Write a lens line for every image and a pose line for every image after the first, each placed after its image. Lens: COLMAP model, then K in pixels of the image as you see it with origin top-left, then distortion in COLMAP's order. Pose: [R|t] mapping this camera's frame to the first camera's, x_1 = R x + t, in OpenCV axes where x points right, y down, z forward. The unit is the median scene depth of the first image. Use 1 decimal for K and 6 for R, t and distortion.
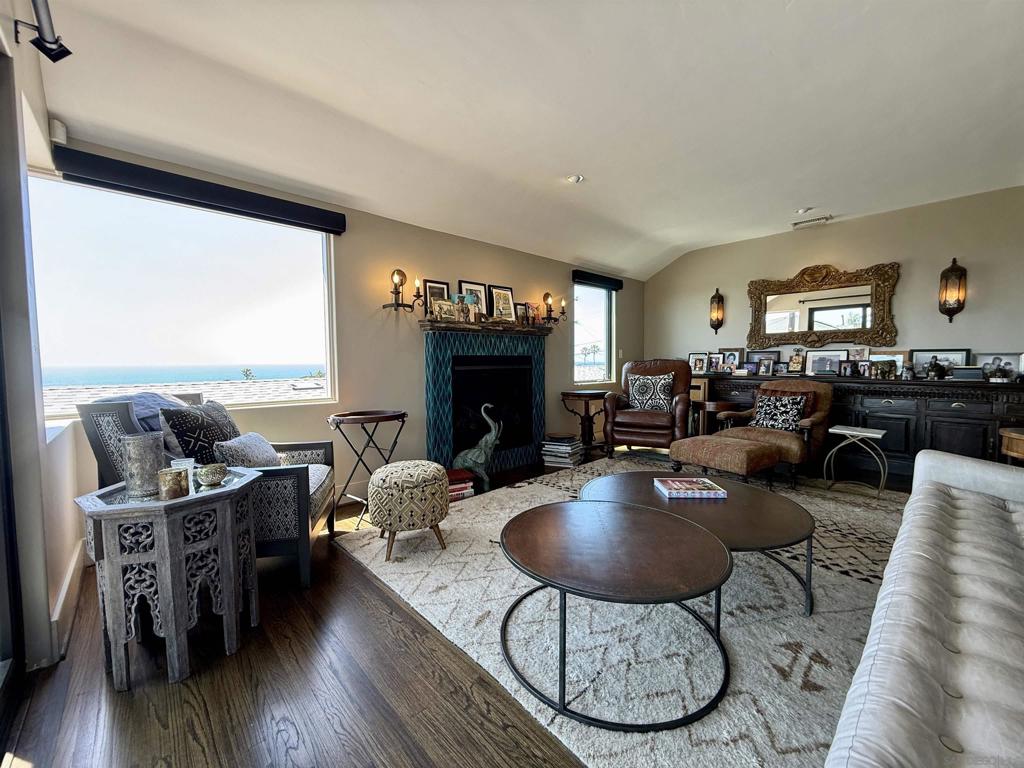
lens RADIAL K [[408.1, 0, 510.0], [0, 408.1, 381.3], [0, 0, 1]] dist [-0.000564, -0.000029]
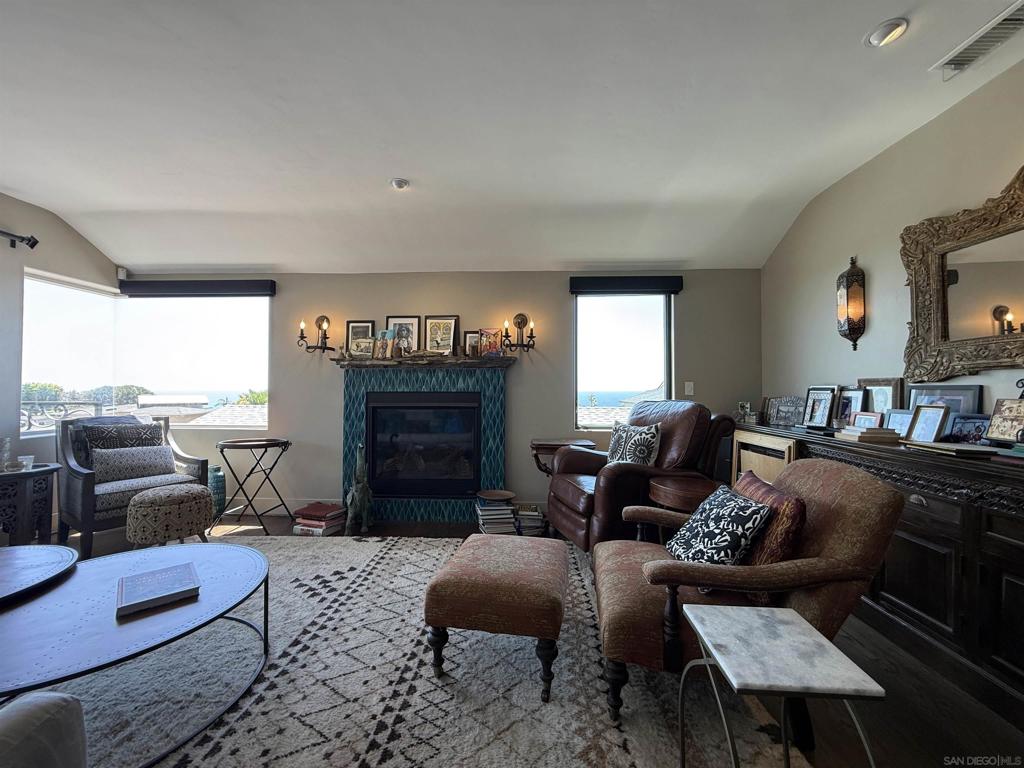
lens RADIAL K [[408.1, 0, 510.0], [0, 408.1, 381.3], [0, 0, 1]] dist [-0.000564, -0.000029]
pose [[0.706381, -0.006885, -0.707798, 0.785740], [-0.041693, 0.997812, -0.051315, -0.049994], [0.706603, 0.065758, 0.704548, 0.515412]]
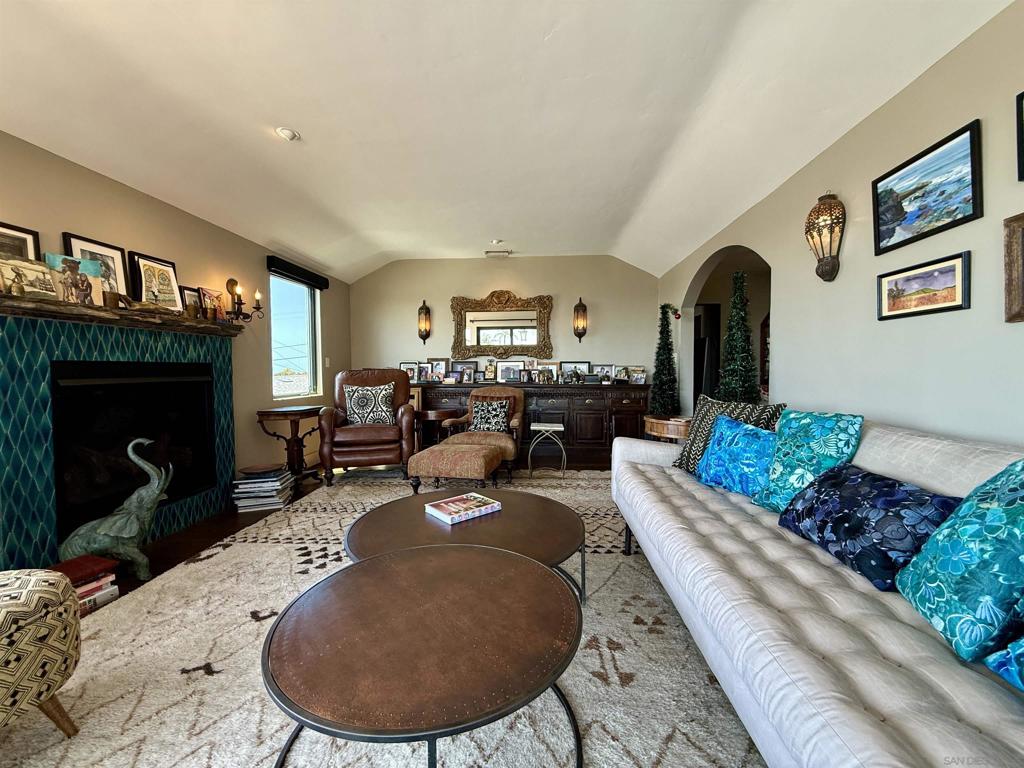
lens RADIAL K [[408.1, 0, 510.0], [0, 408.1, 381.3], [0, 0, 1]] dist [-0.000564, -0.000029]
pose [[0.729525, -0.019465, 0.683677, -0.061743], [0.036421, 0.999282, -0.010412, -0.004963], [-0.682983, 0.032496, 0.729711, 0.142332]]
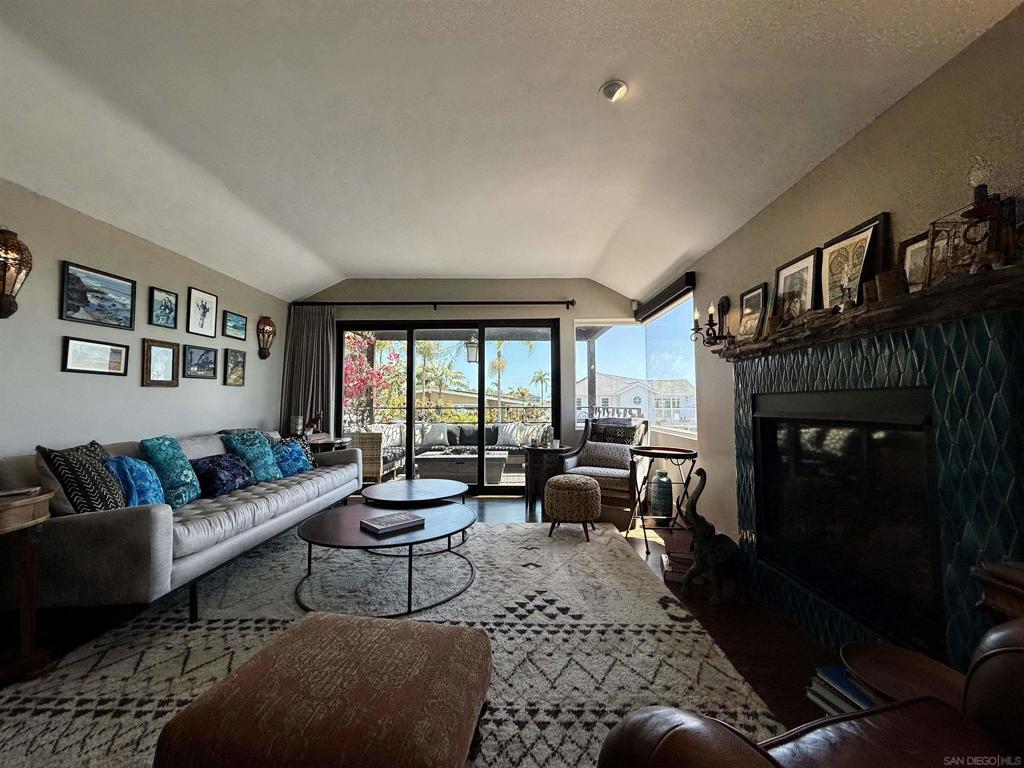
lens RADIAL K [[408.1, 0, 510.0], [0, 408.1, 381.3], [0, 0, 1]] dist [-0.000564, -0.000029]
pose [[-0.691966, -0.030022, -0.721305, 0.578009], [-0.026477, 0.999518, -0.016202, -0.059920], [0.721444, 0.007887, -0.692428, 1.122912]]
